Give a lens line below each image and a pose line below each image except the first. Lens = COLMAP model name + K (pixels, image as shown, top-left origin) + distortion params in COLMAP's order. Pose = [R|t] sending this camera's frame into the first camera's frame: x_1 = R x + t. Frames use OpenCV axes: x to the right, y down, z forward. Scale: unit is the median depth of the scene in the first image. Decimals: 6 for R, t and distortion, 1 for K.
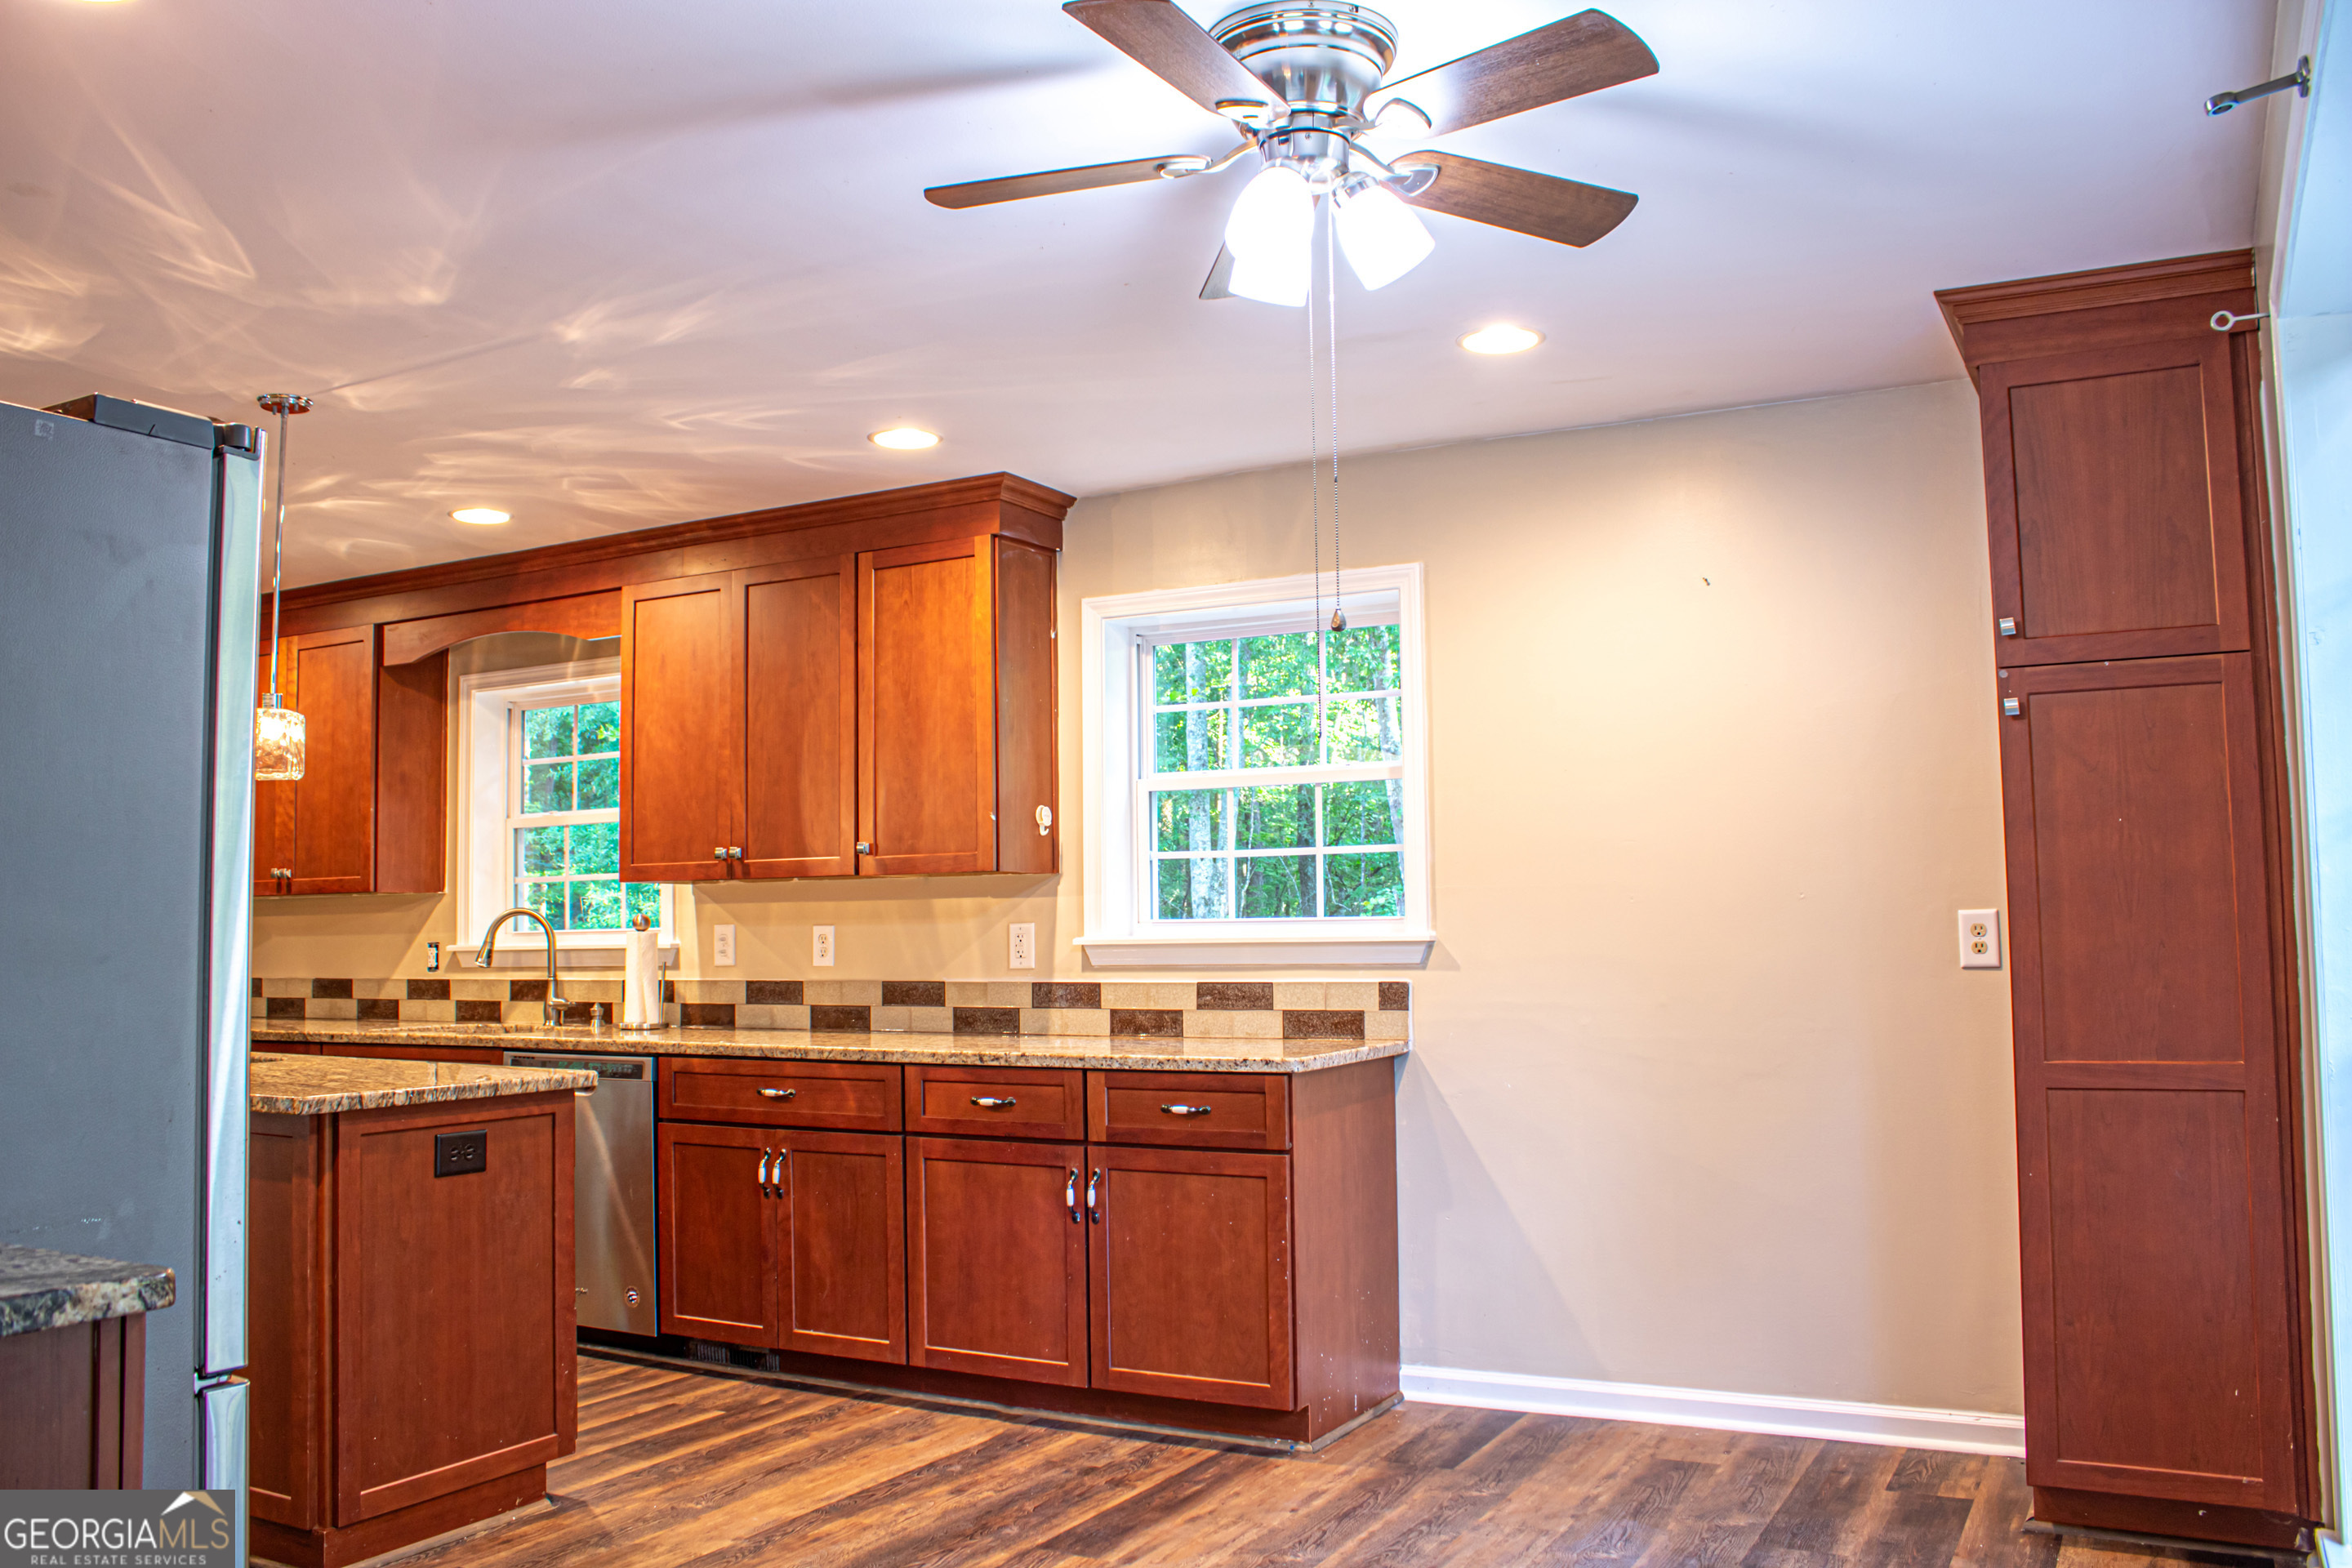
lens RADIAL K [[1941.3, 0, 1170.6], [0, 1941.3, 780.4], [0, 0, 1]] dist [-0.141519, 0.104971]
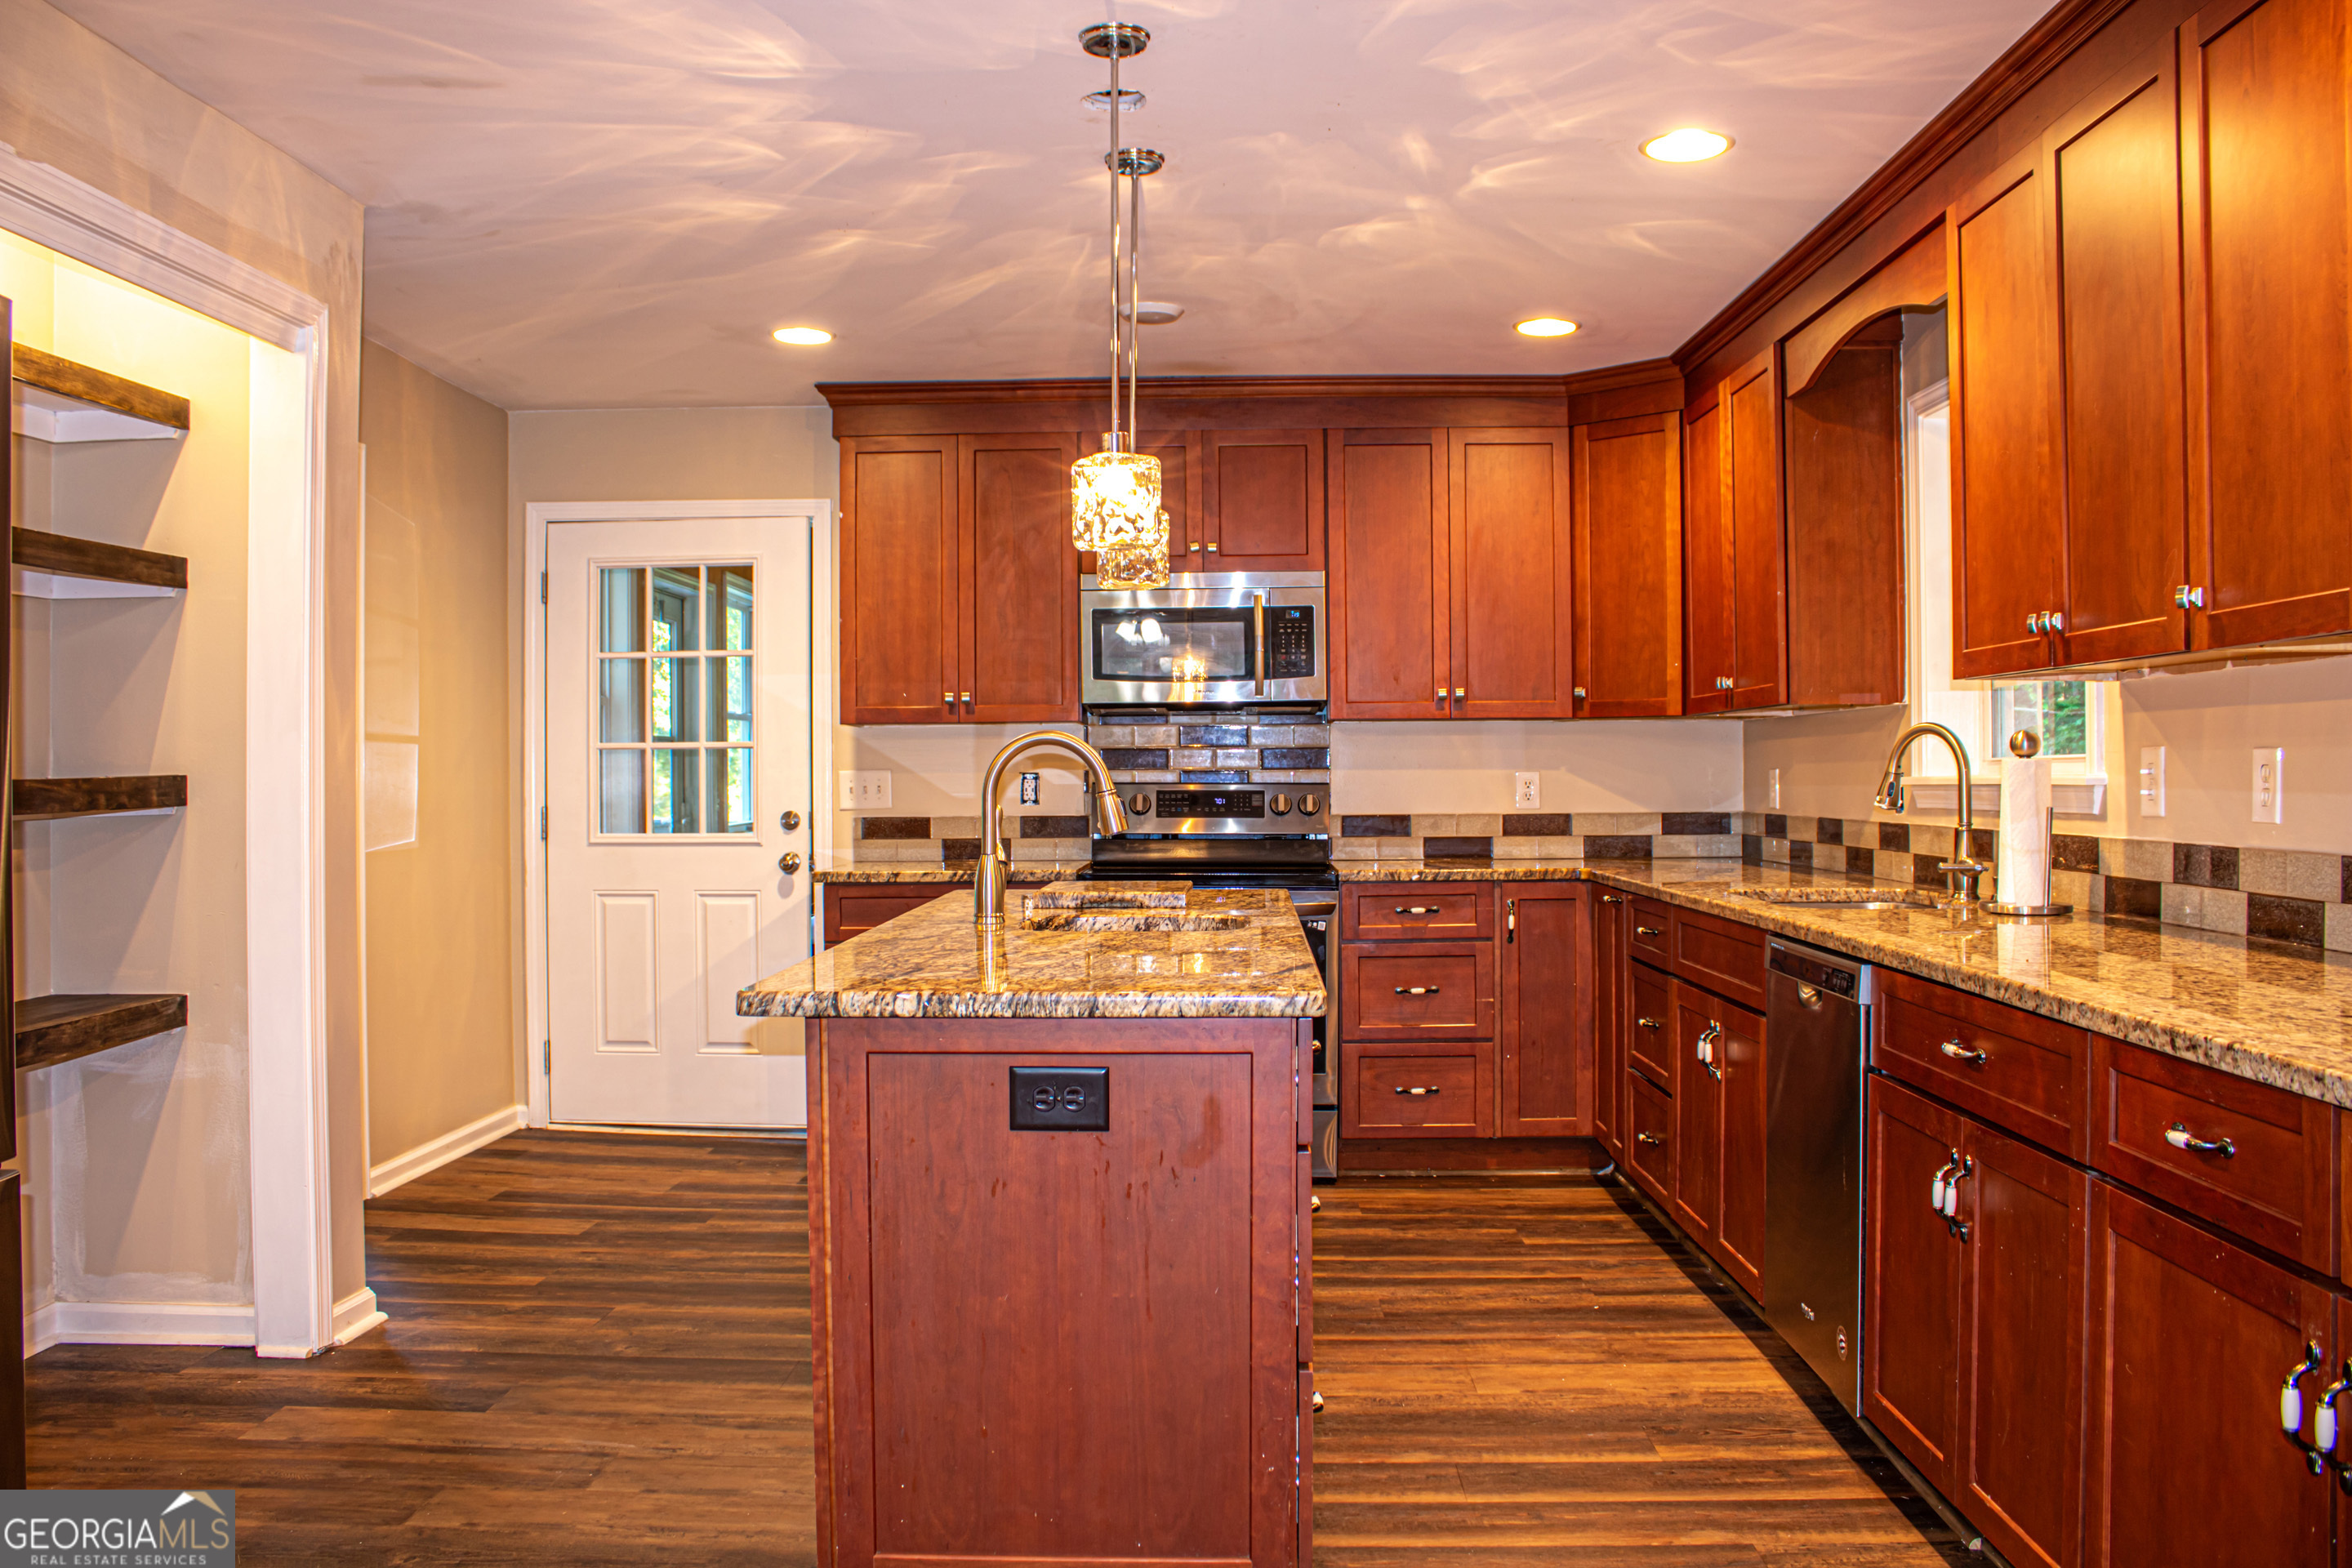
lens RADIAL K [[1941.3, 0, 1153.2], [0, 1941.3, 796.2], [0, 0, 1]] dist [-0.141519, 0.104971]
pose [[0.455072, 0.024073, -0.890129, 0.150855], [0.065115, 0.996059, 0.060227, 0.037644], [0.888071, -0.085368, 0.451711, 0.496629]]
